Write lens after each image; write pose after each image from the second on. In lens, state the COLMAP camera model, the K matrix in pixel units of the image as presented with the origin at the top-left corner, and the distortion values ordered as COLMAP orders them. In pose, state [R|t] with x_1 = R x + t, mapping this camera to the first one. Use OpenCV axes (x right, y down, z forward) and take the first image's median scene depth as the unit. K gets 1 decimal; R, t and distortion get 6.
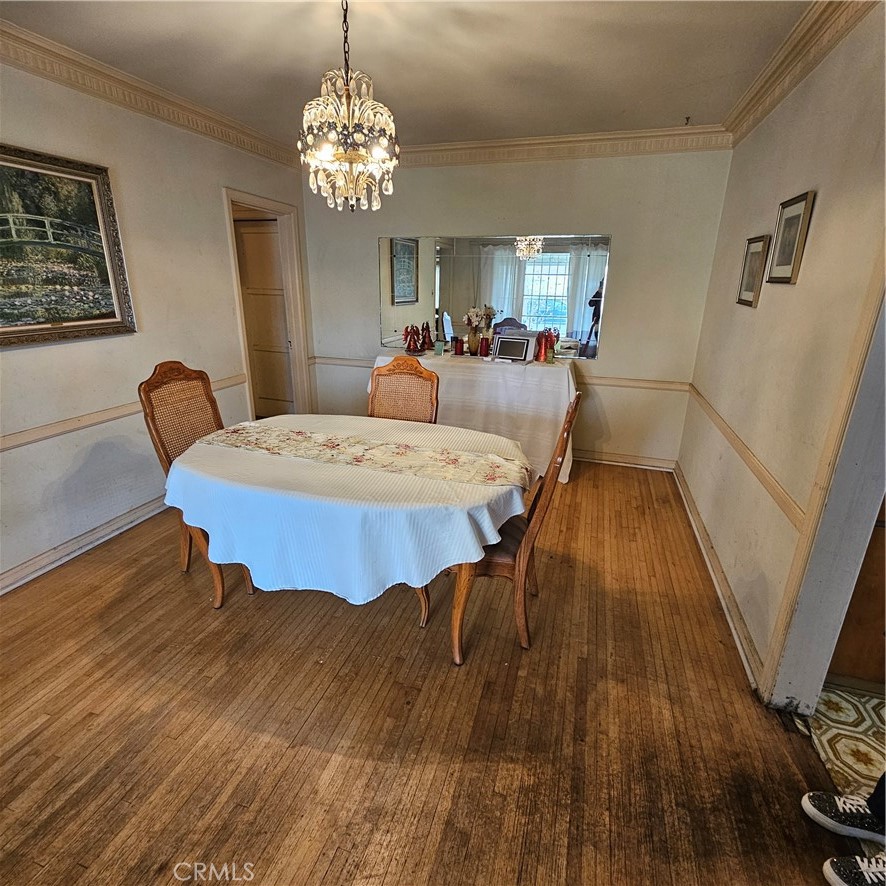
lens RADIAL K [[486.1, 0, 437.9], [0, 486.1, 443.1], [0, 0, 1]] dist [0.001533, -0.002256]
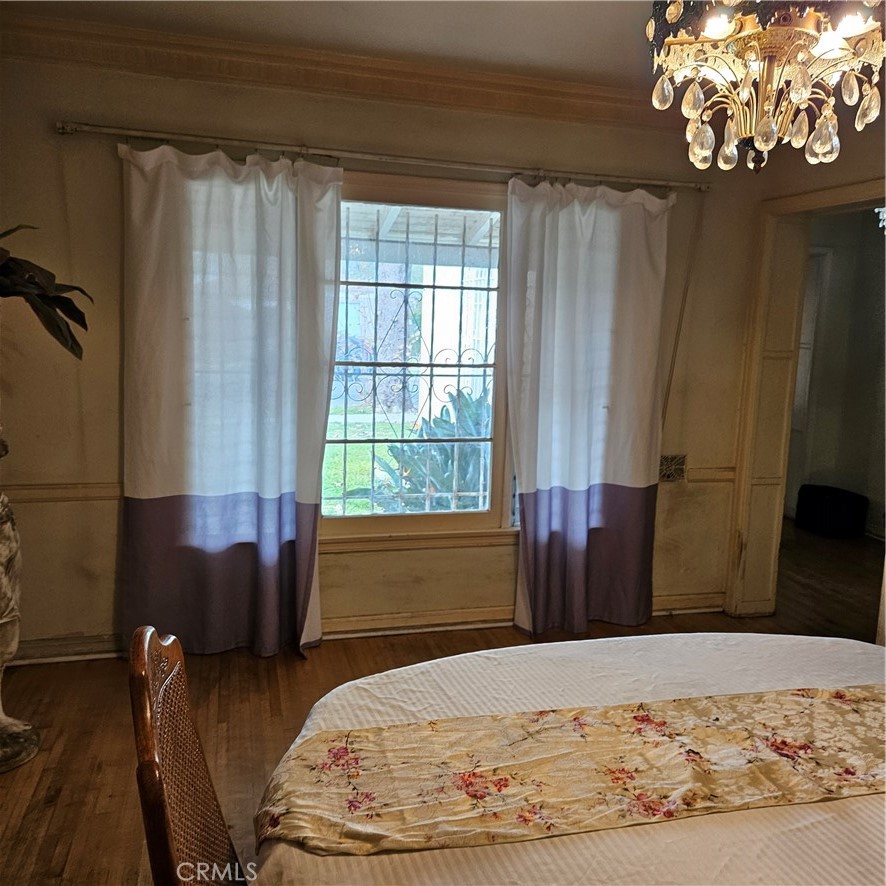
lens RADIAL K [[779.9, 0, 441.4], [0, 779.9, 435.1], [0, 0, 1]] dist [0.043349, 0.000433]
pose [[-0.838161, 0.041636, -0.543831, 0.327465], [-0.219376, 0.887140, 0.406025, -0.391582], [0.499359, 0.459618, -0.734433, 1.159234]]
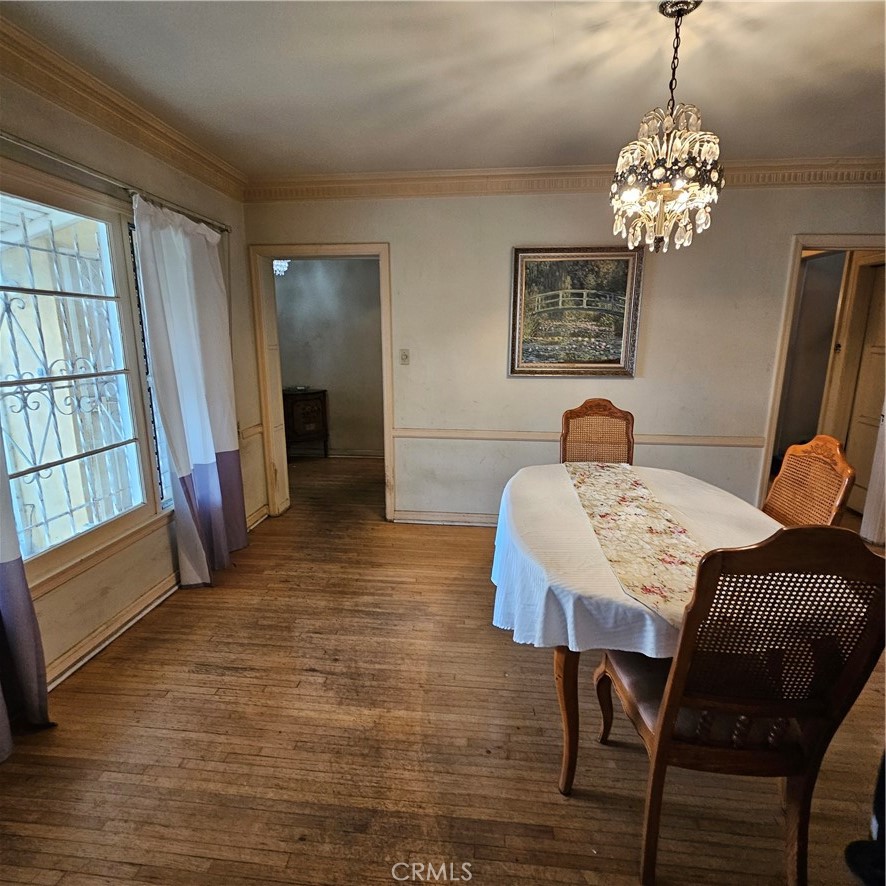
lens RADIAL K [[486.1, 0, 437.7], [0, 486.1, 443.0], [0, 0, 1]] dist [0.001533, -0.002256]
pose [[0.197241, 0.199284, -0.959886, 0.557081], [-0.316755, 0.939560, 0.129976, -0.100331], [0.927773, 0.278412, 0.248443, 0.388674]]
